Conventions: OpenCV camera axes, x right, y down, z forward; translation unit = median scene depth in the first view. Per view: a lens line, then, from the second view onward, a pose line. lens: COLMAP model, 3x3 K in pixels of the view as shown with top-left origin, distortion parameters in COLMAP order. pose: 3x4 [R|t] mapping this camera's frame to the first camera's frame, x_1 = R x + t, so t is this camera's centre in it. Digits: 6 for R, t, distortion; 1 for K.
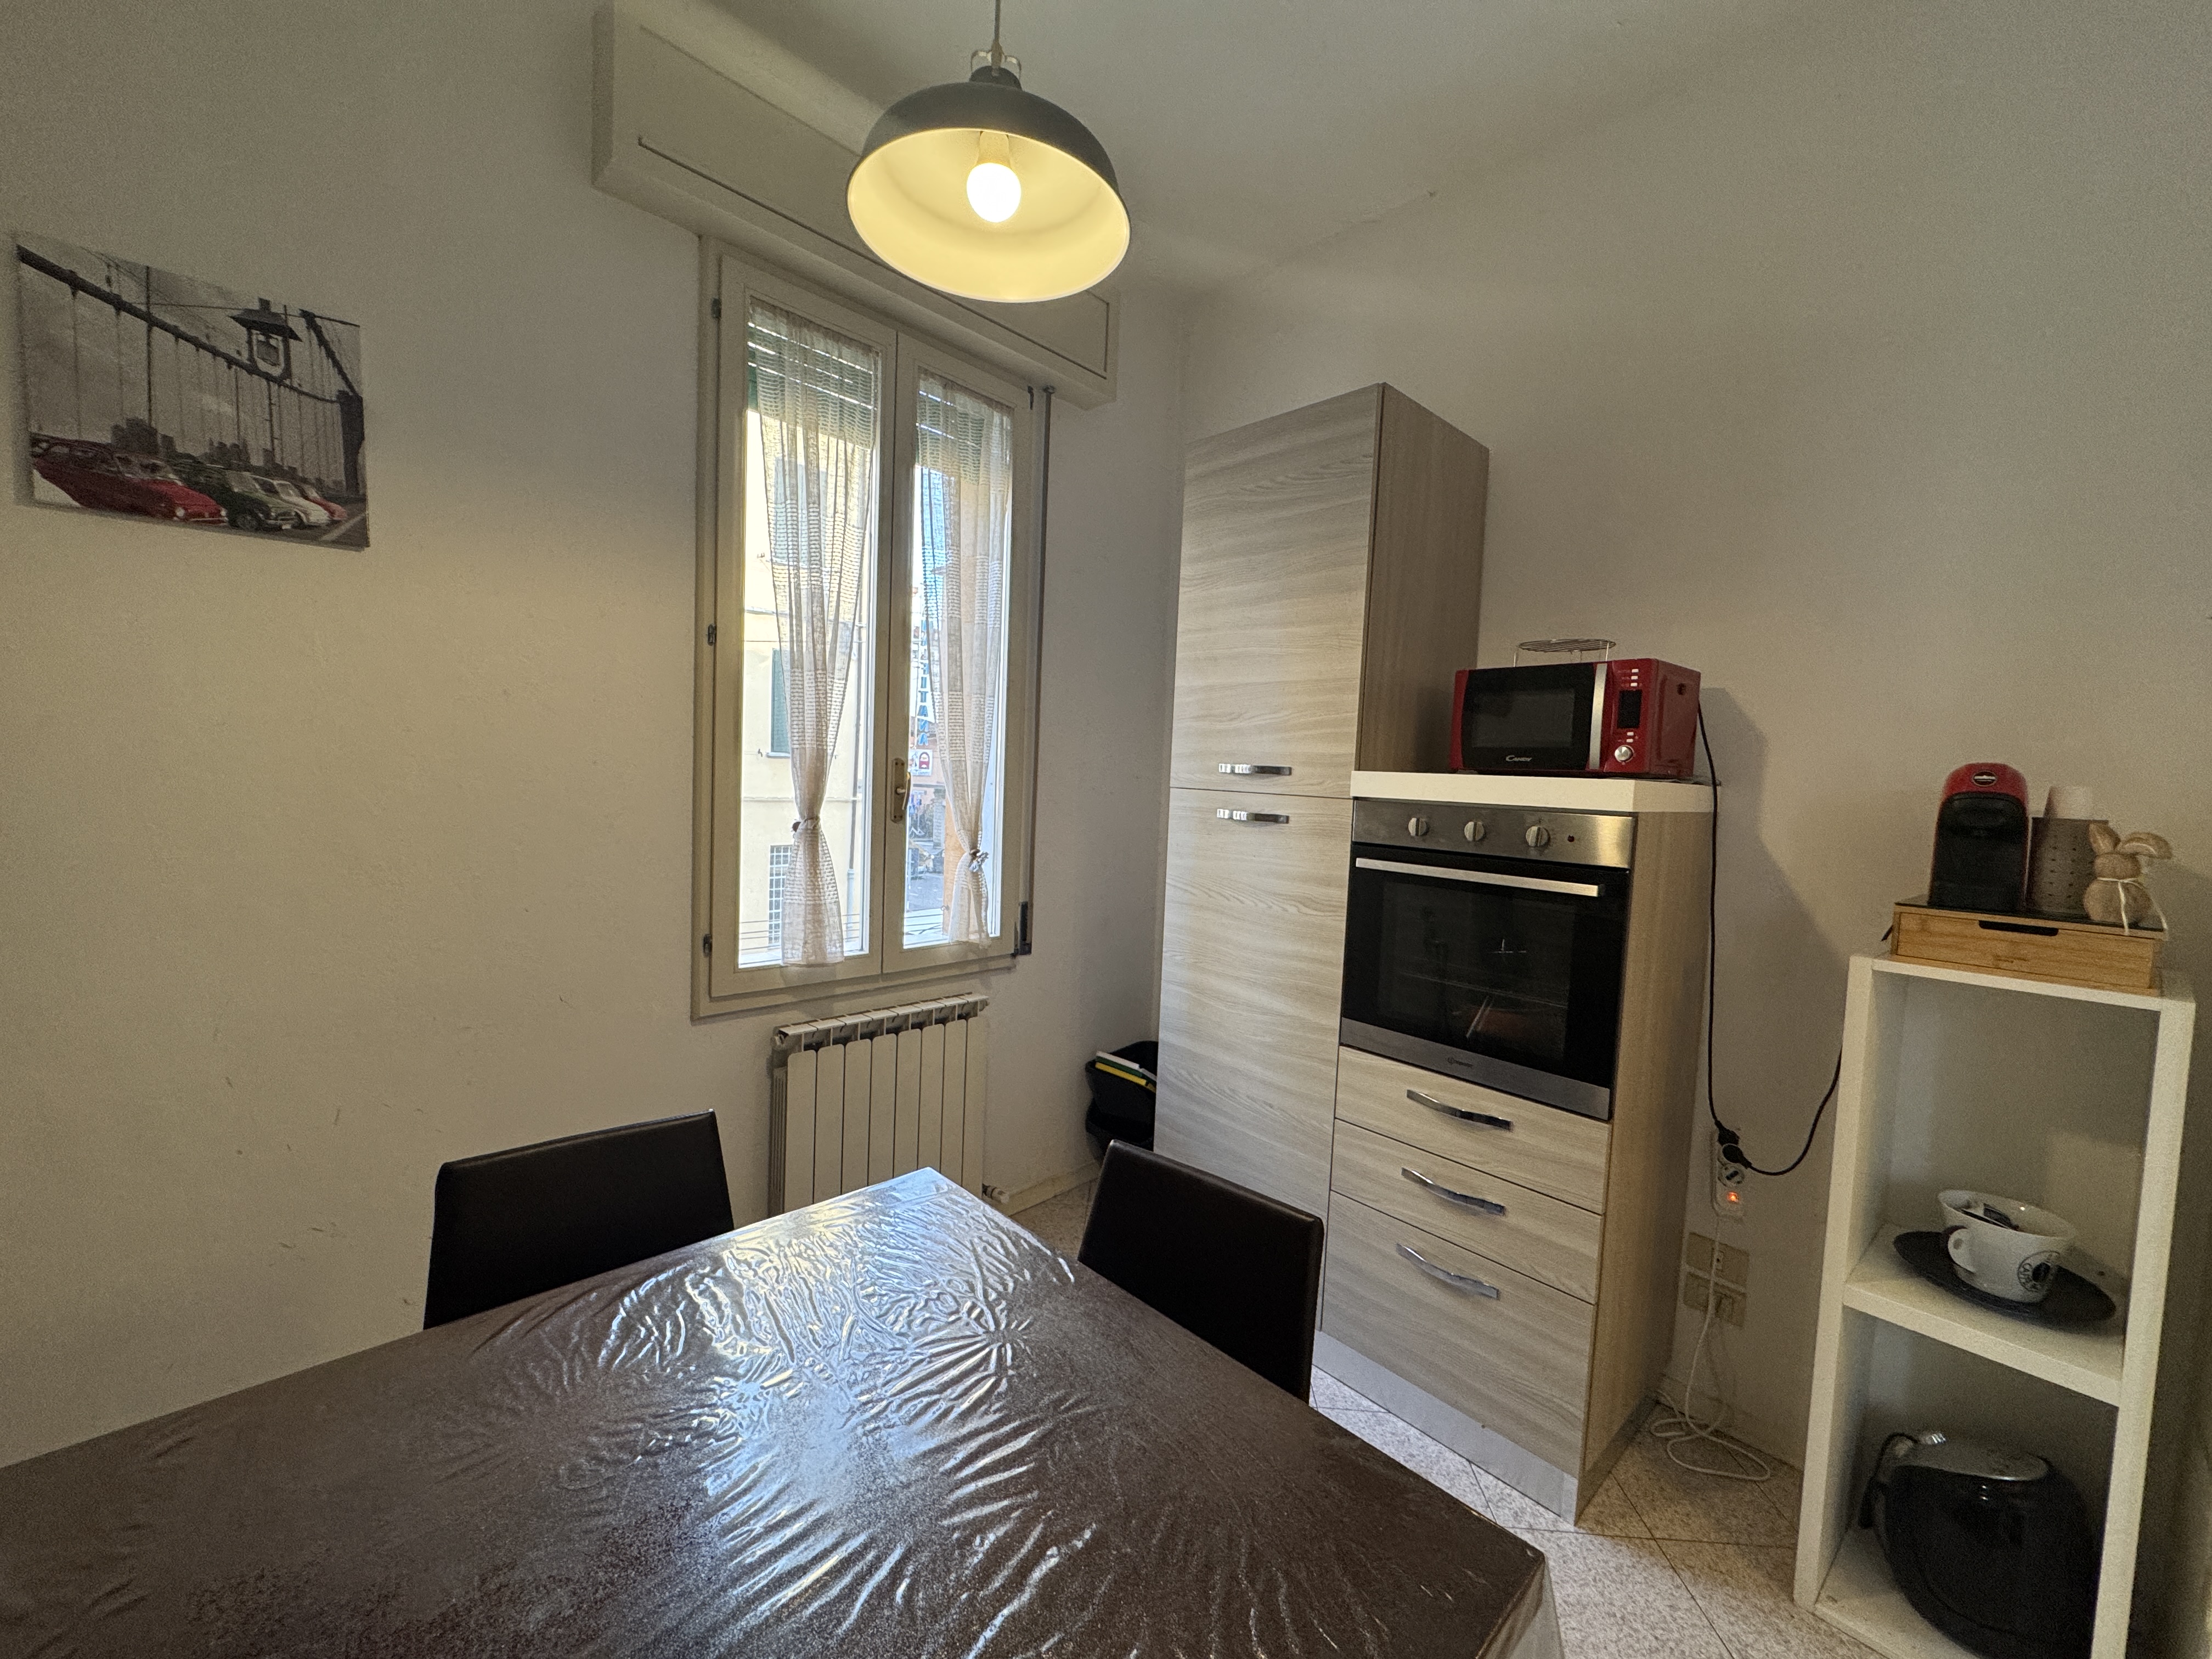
lens RADIAL K [[888.0, 0, 1098.7], [0, 888.0, 834.4], [0, 0, 1]] dist [0.000415, 0.000180]
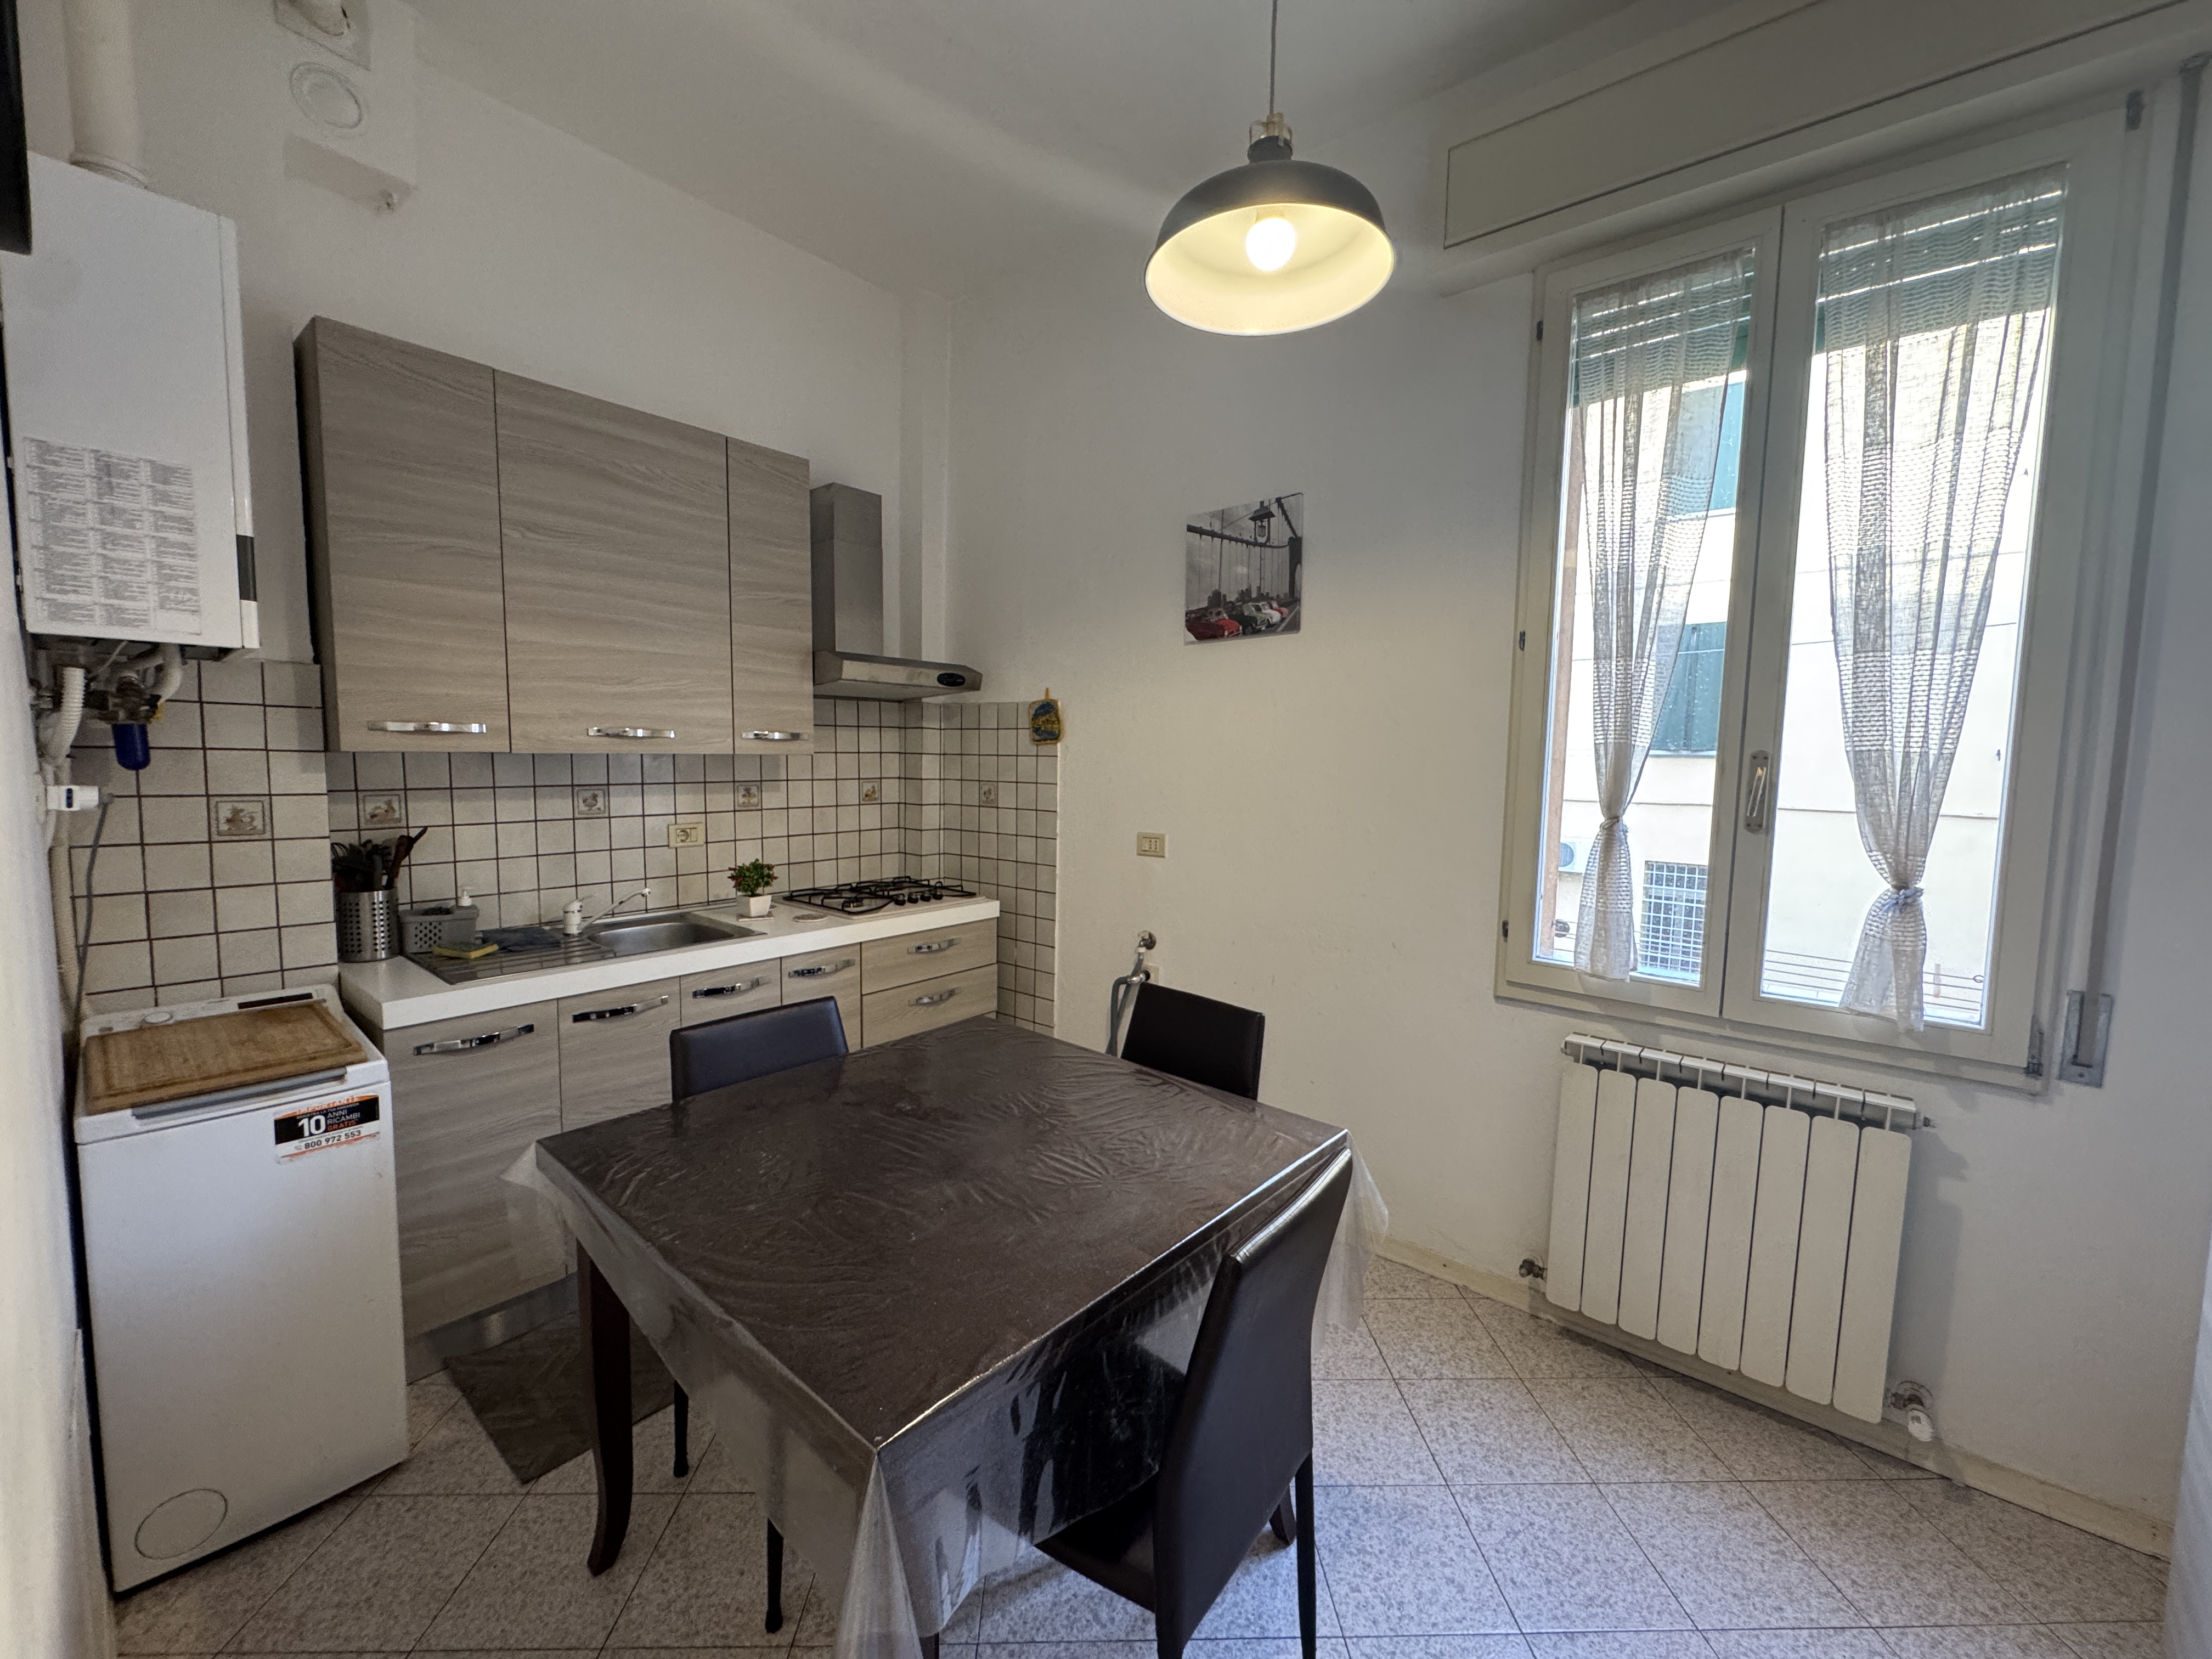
lens RADIAL K [[888.0, 0, 1098.5], [0, 888.0, 829.4], [0, 0, 1]] dist [0.000415, 0.000180]
pose [[0.084709, 0.050121, -0.995144, 0.659169], [-0.076927, 0.996082, 0.043620, -0.006717], [0.993432, 0.072859, 0.088233, 0.464438]]
